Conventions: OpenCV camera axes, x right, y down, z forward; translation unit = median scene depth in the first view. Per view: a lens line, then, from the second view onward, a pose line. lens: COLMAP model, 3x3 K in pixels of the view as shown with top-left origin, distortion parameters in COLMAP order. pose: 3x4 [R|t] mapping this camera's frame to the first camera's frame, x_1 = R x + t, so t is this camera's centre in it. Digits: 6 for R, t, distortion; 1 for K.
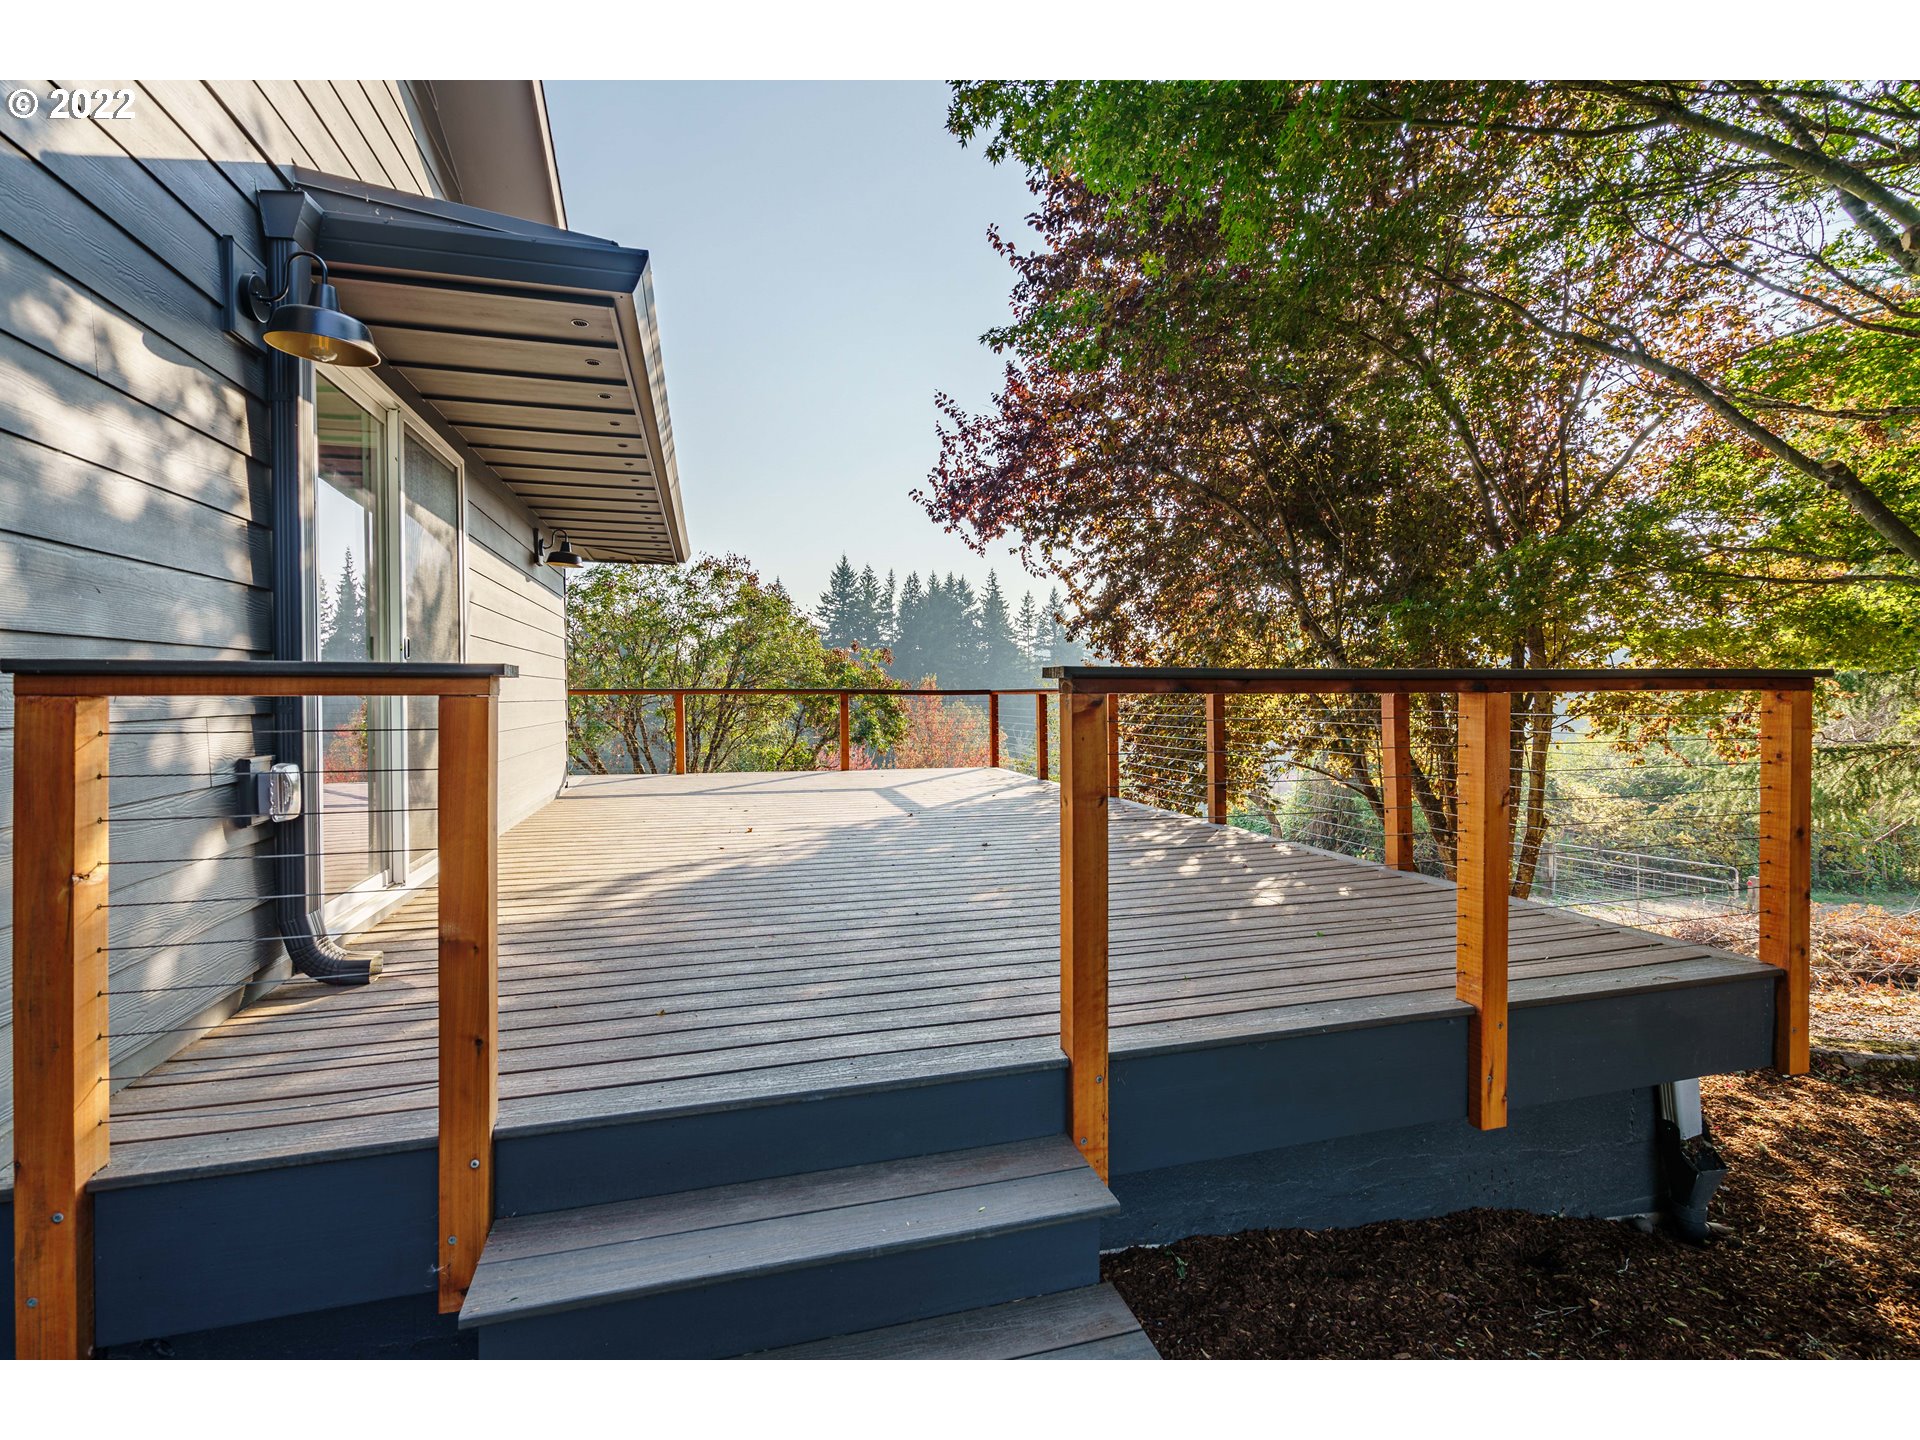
lens RADIAL K [[872.6, 0, 962.7], [0, 872.6, 707.7], [0, 0, 1]] dist [0.001932, 0.000648]
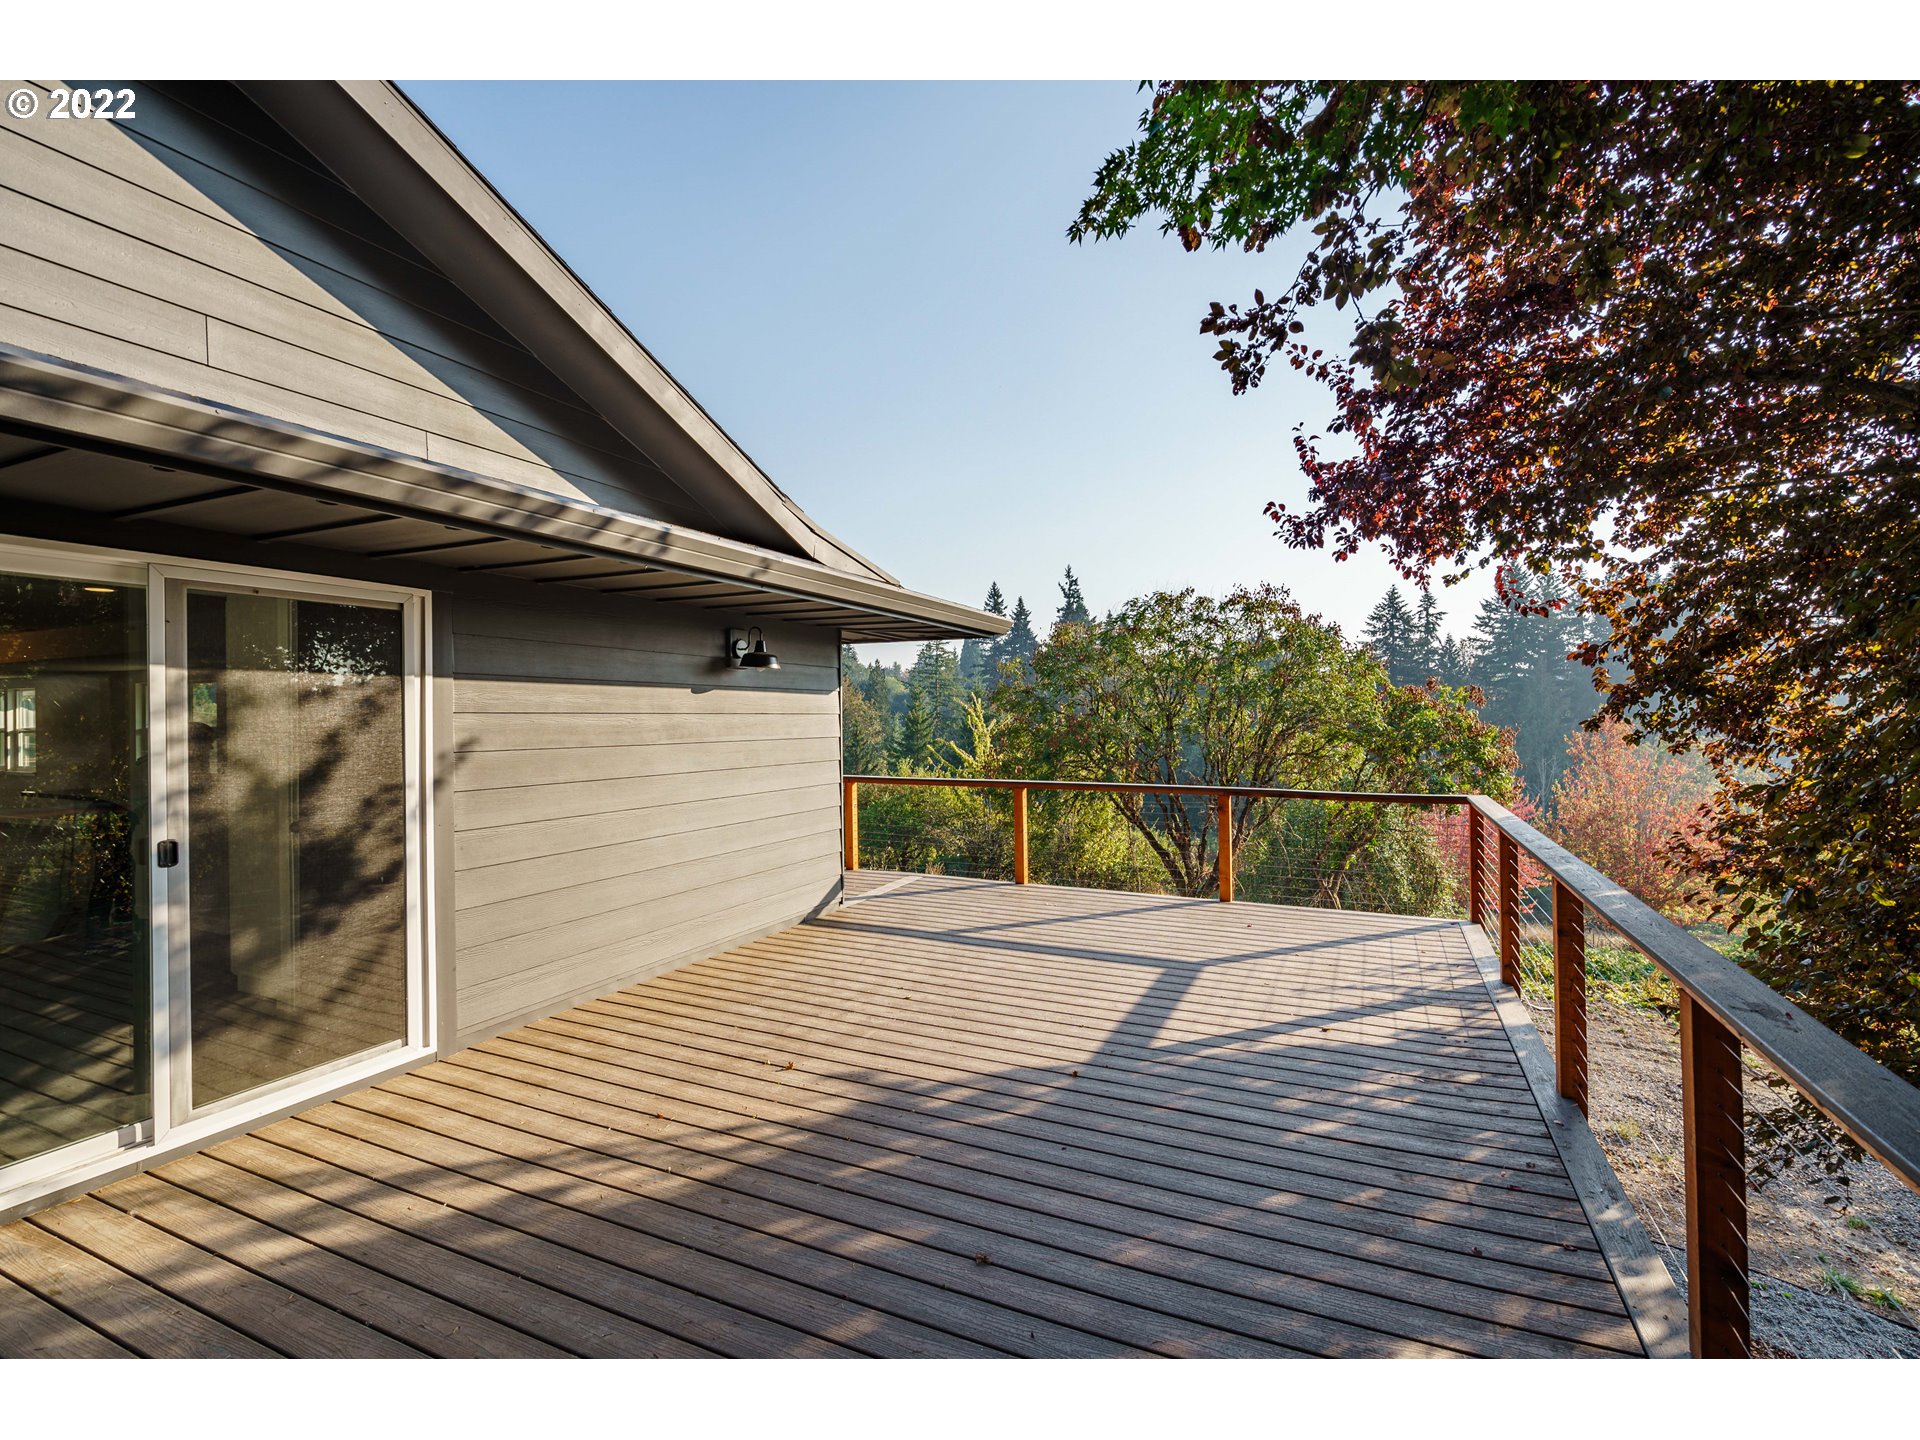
lens RADIAL K [[872.6, 0, 965.7], [0, 872.6, 715.1], [0, 0, 1]] dist [0.001932, 0.000648]
pose [[0.762588, -0.000908, -0.646884, 0.168114], [-0.009158, 0.999884, -0.012199, -0.070899], [0.646820, 0.015227, 0.762490, 0.312021]]
